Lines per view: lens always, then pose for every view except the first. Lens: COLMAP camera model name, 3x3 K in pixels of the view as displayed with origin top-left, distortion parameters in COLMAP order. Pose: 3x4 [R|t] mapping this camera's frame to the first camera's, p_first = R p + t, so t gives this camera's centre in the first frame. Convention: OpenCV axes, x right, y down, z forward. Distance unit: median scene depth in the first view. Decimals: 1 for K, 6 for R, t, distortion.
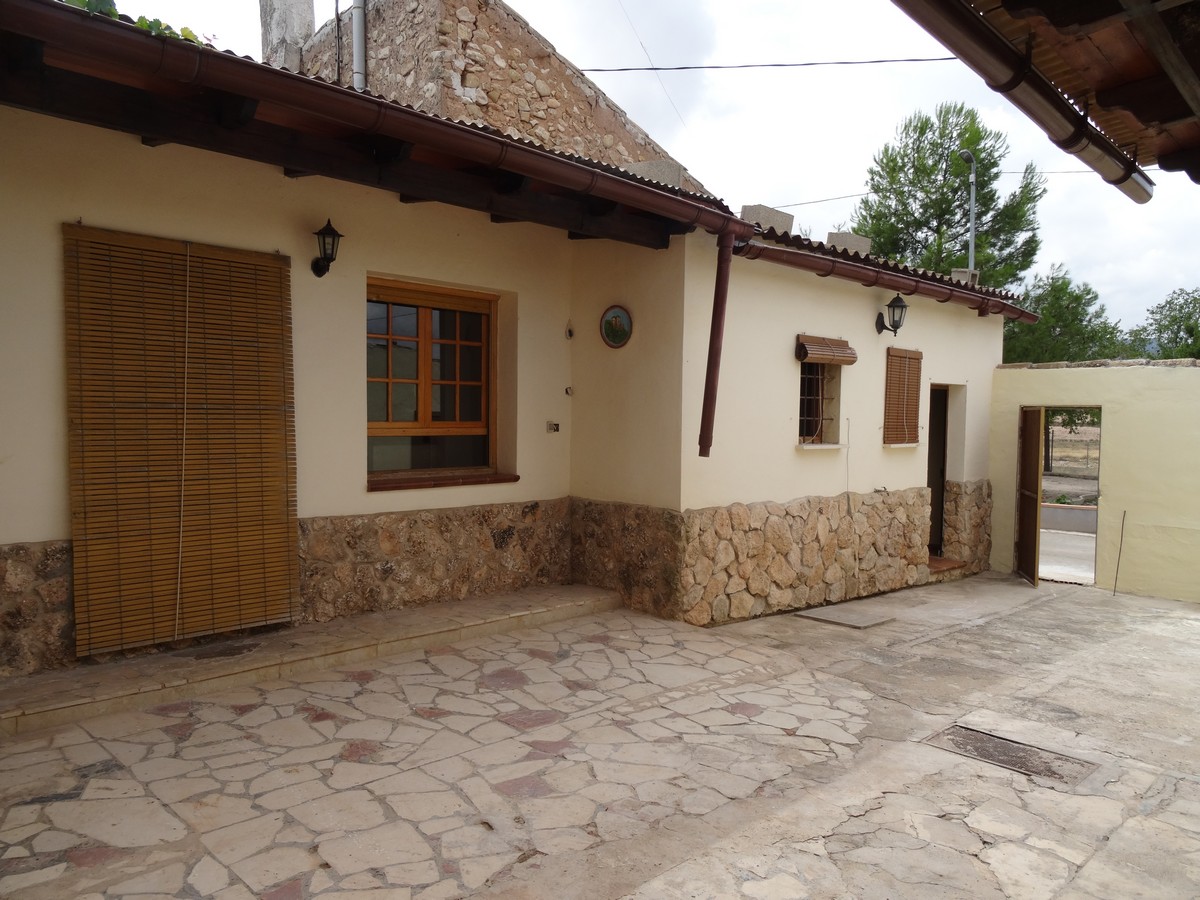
lens RADIAL K [[857.8, 0, 598.4], [0, 857.8, 449.4], [0, 0, 1]] dist [-0.000424, -0.004906]
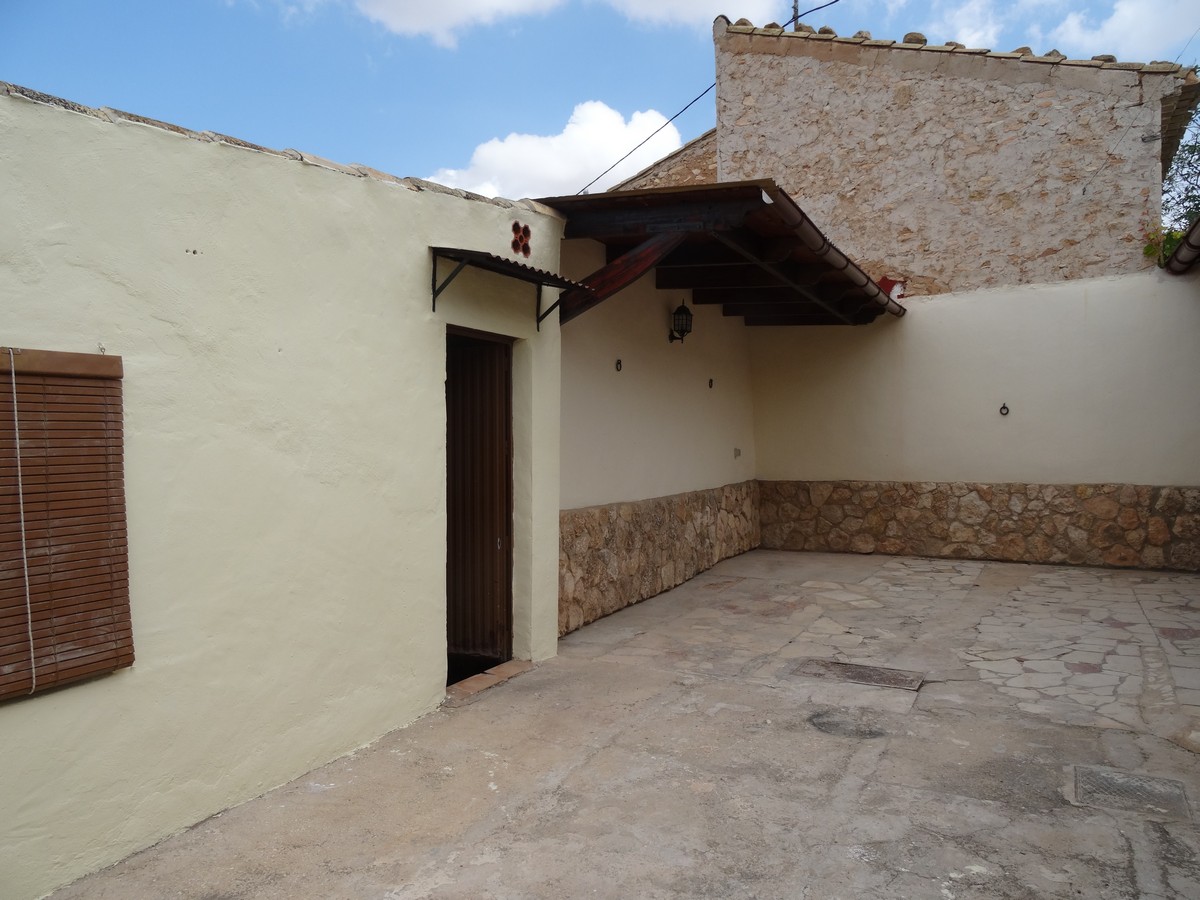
lens RADIAL K [[857.8, 0, 598.5], [0, 857.8, 450.6], [0, 0, 1]] dist [-0.000424, -0.004906]
pose [[-0.957757, -0.004080, -0.287549, 0.979237], [-0.017402, 0.998889, 0.043788, -0.006509], [0.287051, 0.046942, -0.956764, 1.691773]]
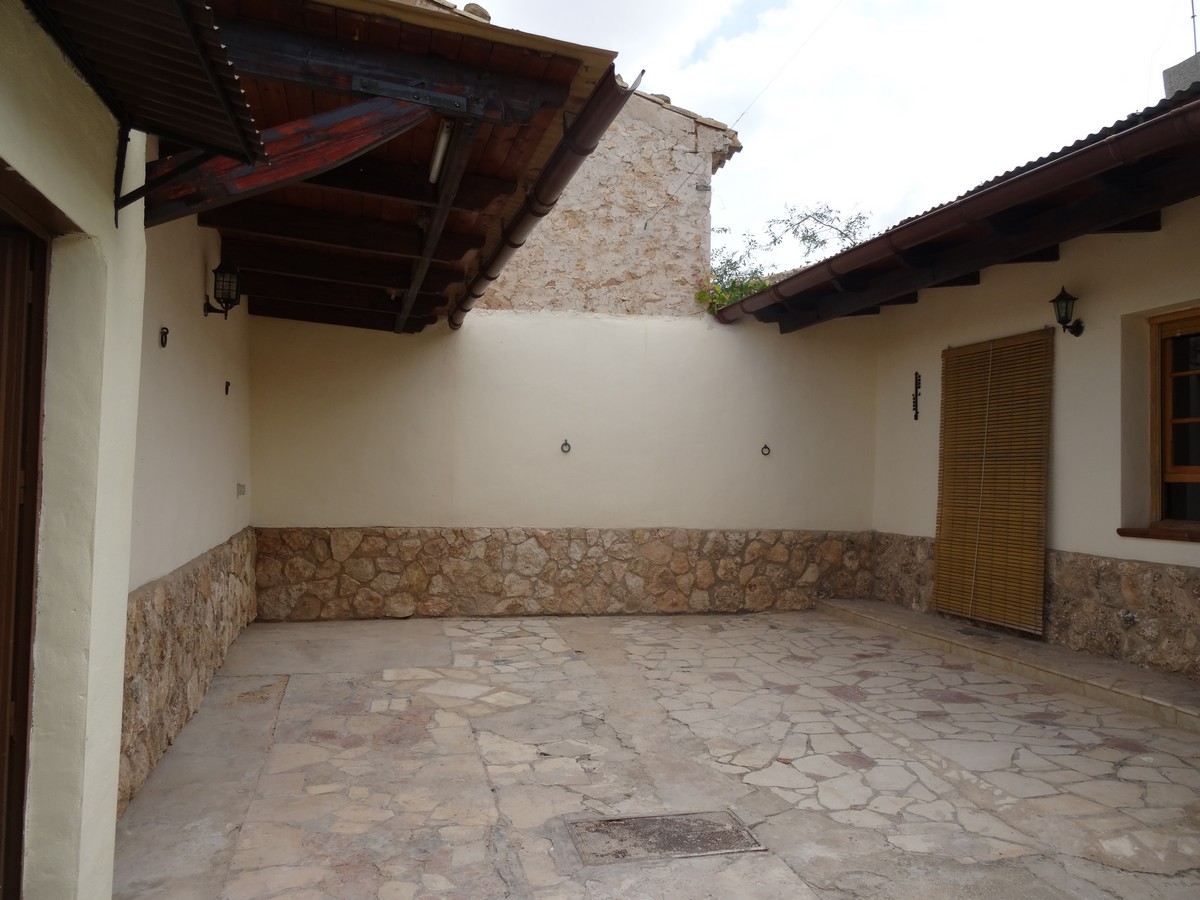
lens RADIAL K [[857.8, 0, 602.0], [0, 857.8, 448.8], [0, 0, 1]] dist [-0.000424, -0.004906]
pose [[-0.503086, -0.052784, -0.862623, 1.014131], [-0.061213, 0.997803, -0.025356, 0.012066], [0.862066, 0.040047, -0.505211, 1.114357]]
